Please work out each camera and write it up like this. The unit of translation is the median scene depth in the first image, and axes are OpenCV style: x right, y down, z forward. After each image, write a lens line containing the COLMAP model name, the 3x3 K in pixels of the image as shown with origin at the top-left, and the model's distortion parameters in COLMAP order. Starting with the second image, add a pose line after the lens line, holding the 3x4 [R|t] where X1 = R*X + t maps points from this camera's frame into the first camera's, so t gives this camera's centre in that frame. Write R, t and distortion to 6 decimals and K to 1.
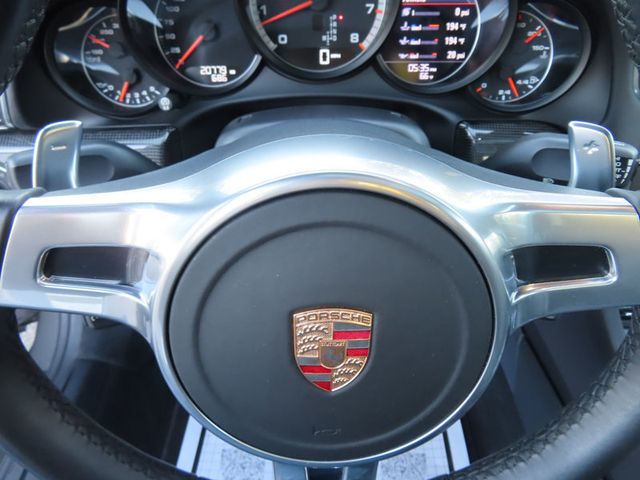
lens RADIAL K [[463.2, 0, 318.6], [0, 463.2, 242.4], [0, 0, 1]] dist [-0.001957, 0.001497]
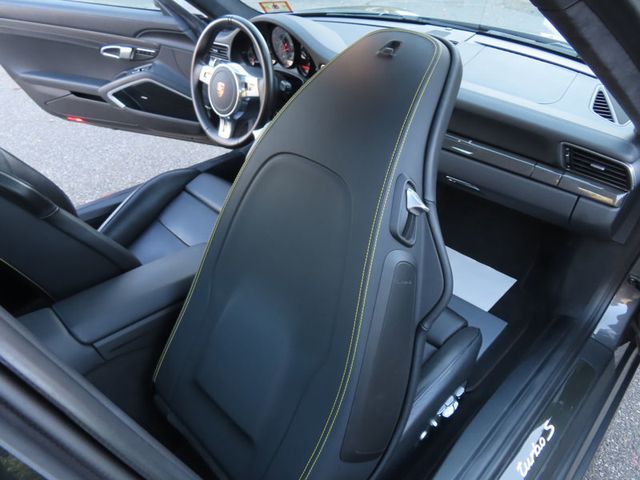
lens RADIAL K [[461.9, 0, 319.0], [0, 461.9, 228.6], [0, 0, 1]] dist [-0.007195, 0.005806]
pose [[0.700688, 0.406514, -0.586329, 3.102615], [-0.465385, 0.883318, 0.056267, 0.516166], [0.540789, 0.233443, 0.808116, -1.746298]]
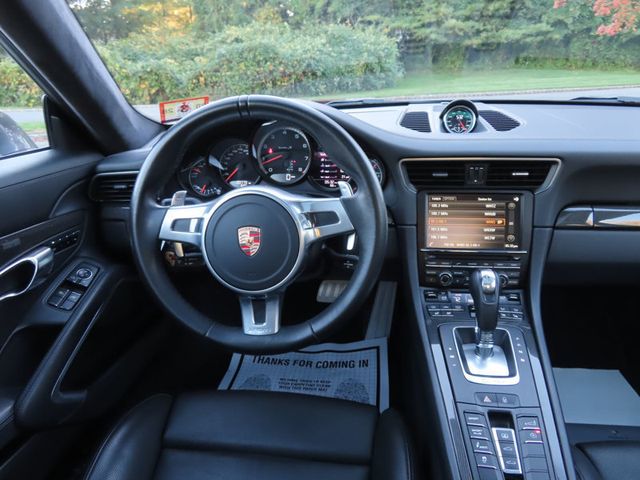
lens RADIAL K [[458.5, 0, 319.9], [0, 458.5, 241.3], [0, 0, 1]] dist [-0.007426, 0.009593]
pose [[0.990604, 0.023021, -0.134812, 0.499009], [-0.064876, 0.946865, -0.315022, 0.632468], [0.120397, 0.320808, 0.939461, -1.061284]]
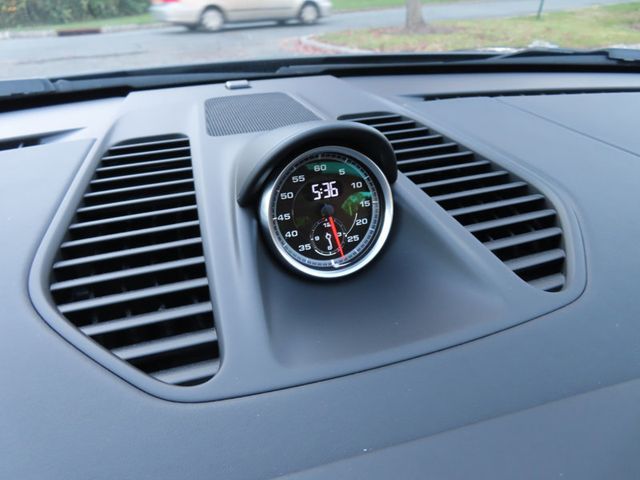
lens RADIAL K [[461.9, 0, 319.0], [0, 461.9, 228.6], [0, 0, 1]] dist [-0.007195, 0.005806]
pose [[0.949179, -0.160671, 0.270635, 0.732245], [0.211754, 0.962167, -0.171448, -0.722766], [-0.232849, 0.220043, 0.947292, 0.647360]]
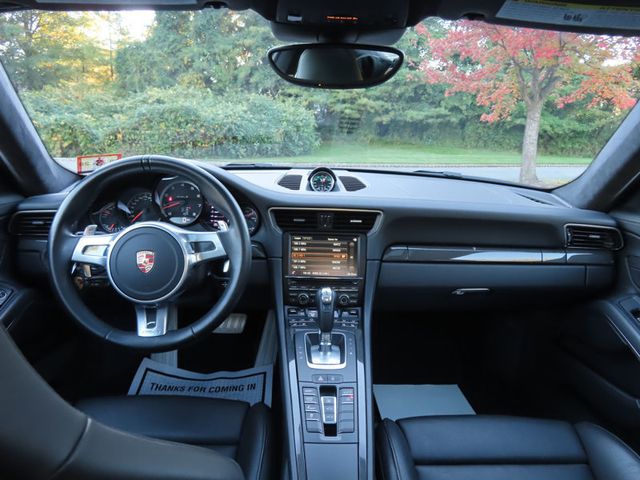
lens RADIAL K [[459.0, 0, 320.0], [0, 459.0, 240.0], [0, 0, 1]] dist [-0.005491, 0.001275]
pose [[0.998905, 0.029540, 0.036283, 0.780931], [-0.010181, 0.894138, -0.447676, 1.015020], [-0.045667, 0.446817, 0.893459, -1.590613]]
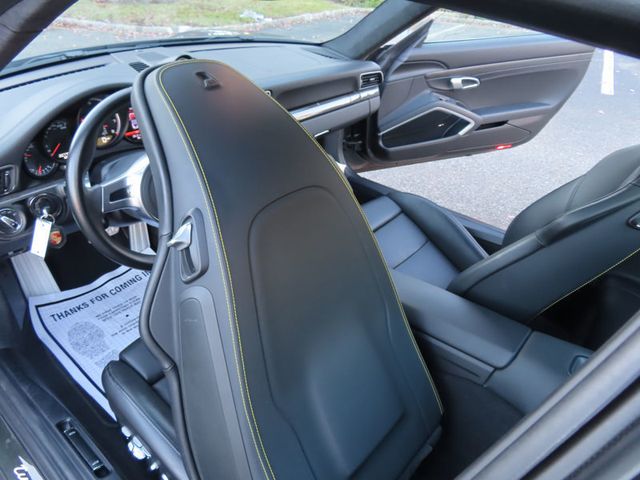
lens RADIAL K [[461.9, 0, 319.0], [0, 461.9, 228.6], [0, 0, 1]] dist [-0.007195, 0.005806]
pose [[0.653743, -0.371094, 0.659477, -1.206904], [0.449943, 0.891329, 0.055529, 0.519909], [-0.608418, 0.260425, 0.749671, -1.784868]]
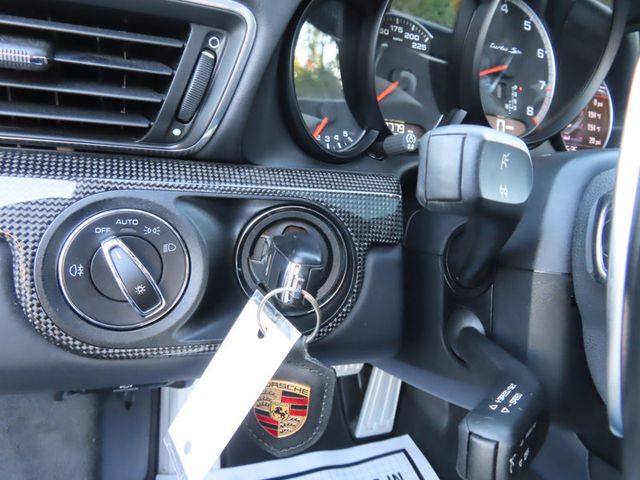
lens RADIAL K [[458.5, 0, 319.9], [0, 458.5, 241.3], [0, 0, 1]] dist [-0.007426, 0.009593]
pose [[0.916966, 0.016786, 0.398612, -0.681487], [0.120530, 0.940775, -0.316883, 0.051419], [-0.380324, 0.338616, 0.860635, 0.451446]]
